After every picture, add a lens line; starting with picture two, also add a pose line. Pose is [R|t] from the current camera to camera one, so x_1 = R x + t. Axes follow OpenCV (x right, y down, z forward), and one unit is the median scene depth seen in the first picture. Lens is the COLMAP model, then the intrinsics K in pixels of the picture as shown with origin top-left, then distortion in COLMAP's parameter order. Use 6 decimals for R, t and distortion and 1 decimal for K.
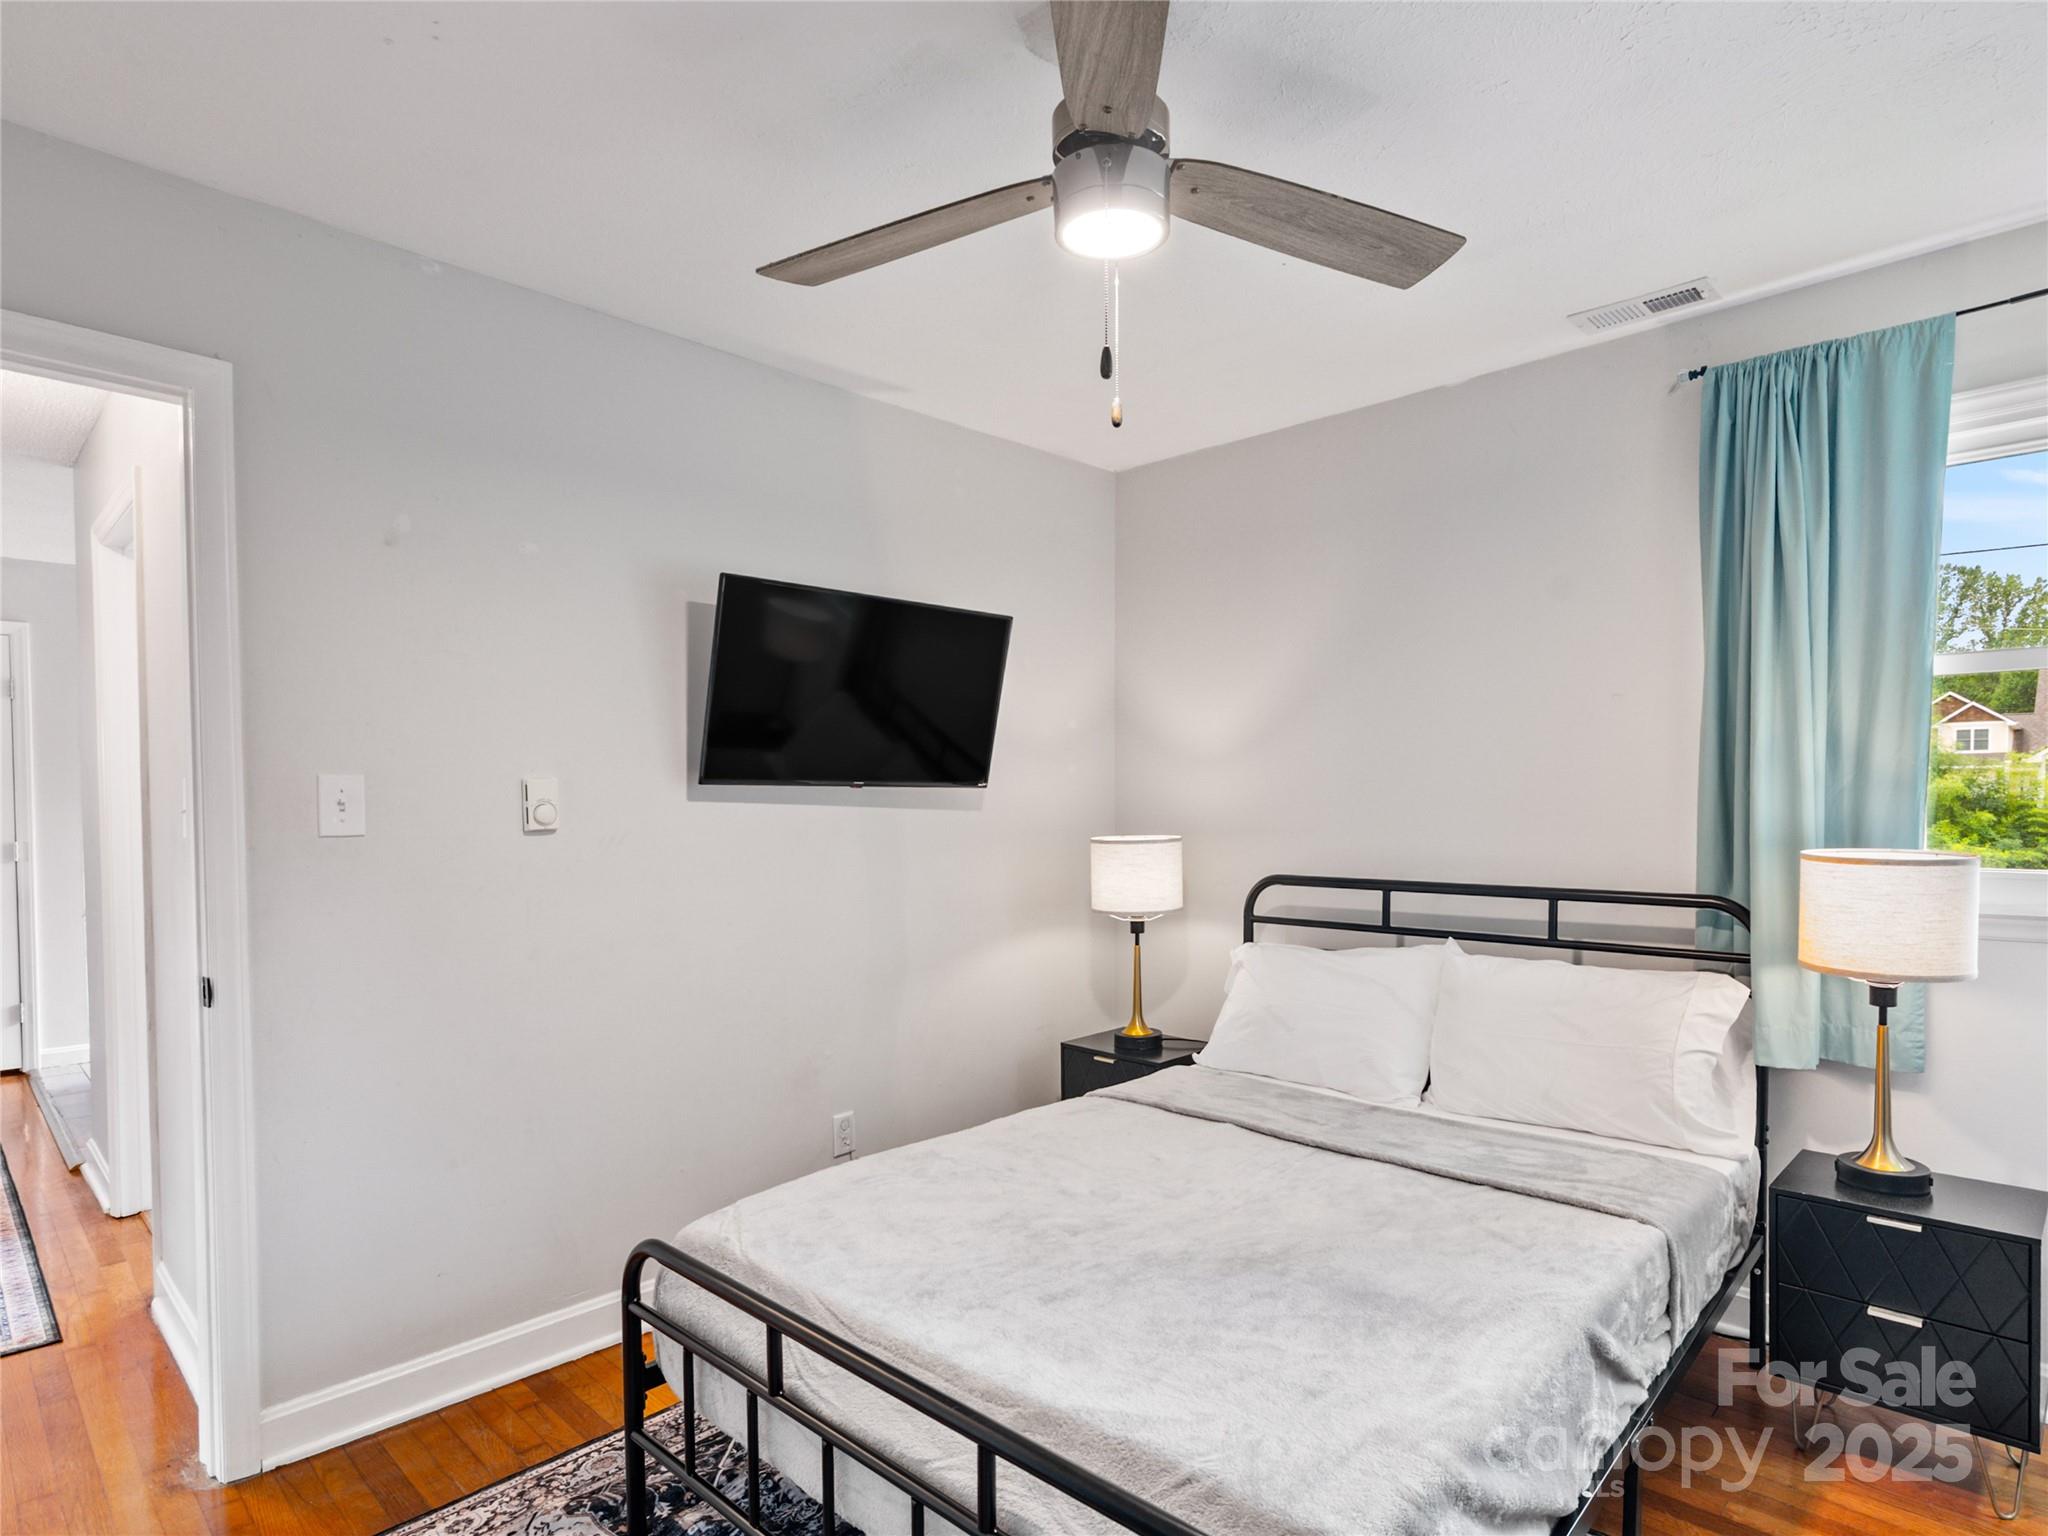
lens RADIAL K [[1004.3, 0, 1024.0], [0, 1004.3, 812.8], [0, 0, 1]] dist [-0.001618, 0.000035]
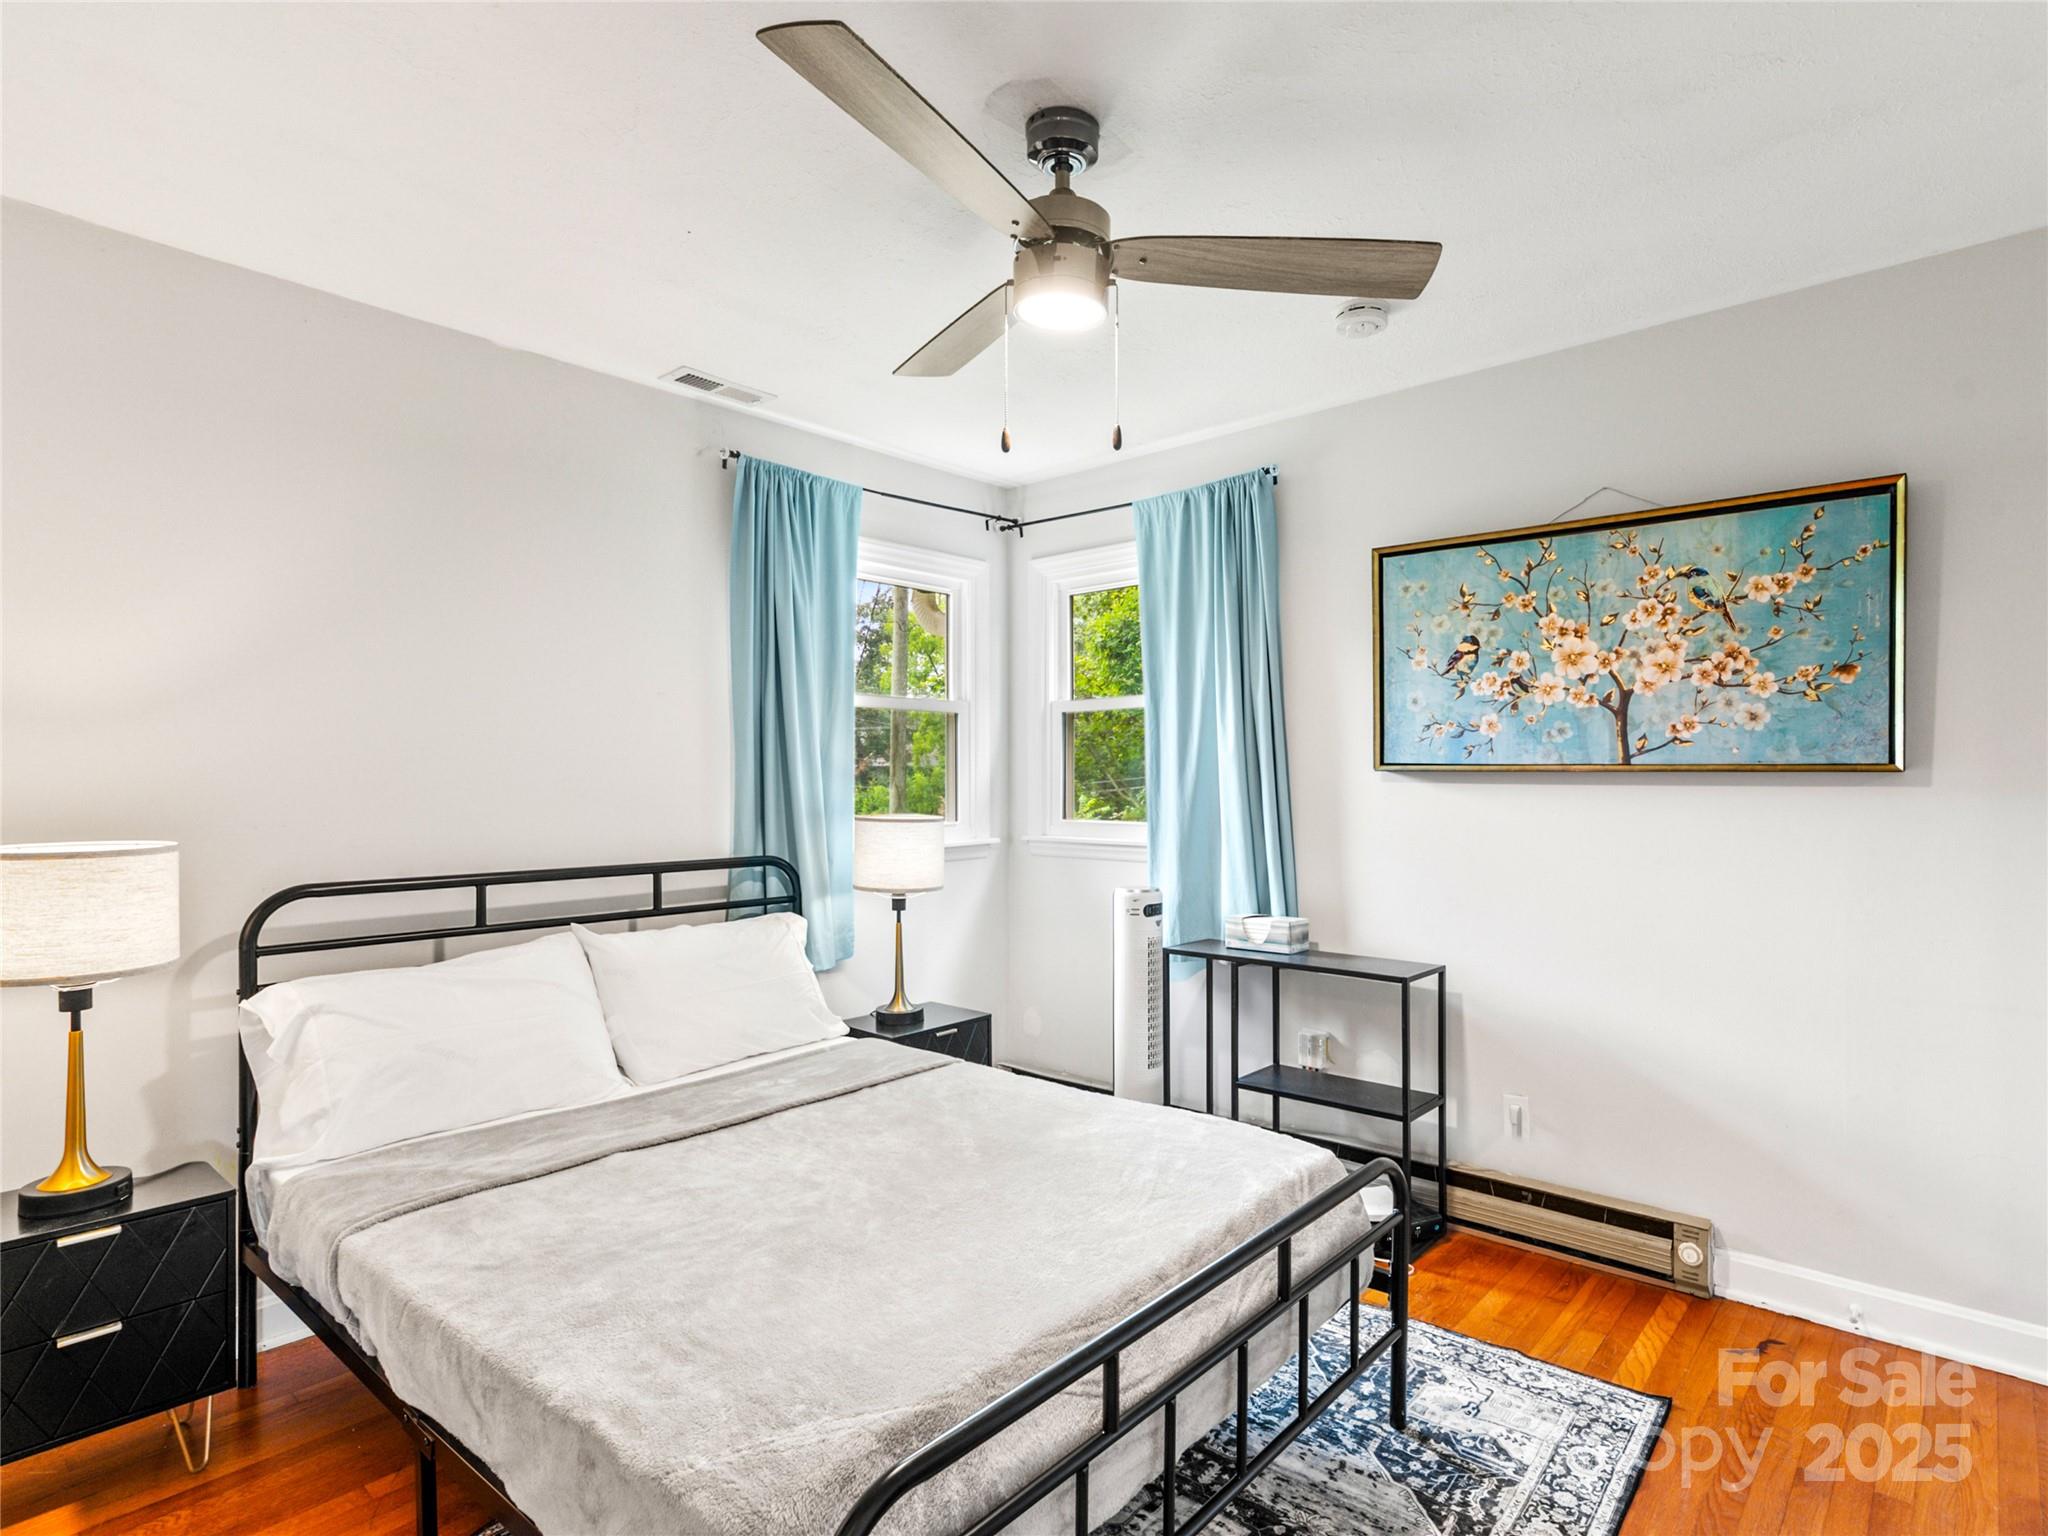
lens RADIAL K [[1079.1, 0, 1029.3], [0, 1079.1, 776.6], [0, 0, 1]] dist [-0.004810, 0.001312]
pose [[0.010330, 0.010006, 0.999897, -0.726659], [0.013467, 0.999858, -0.010145, -0.003447], [-0.999856, 0.013571, 0.010193, 0.624108]]
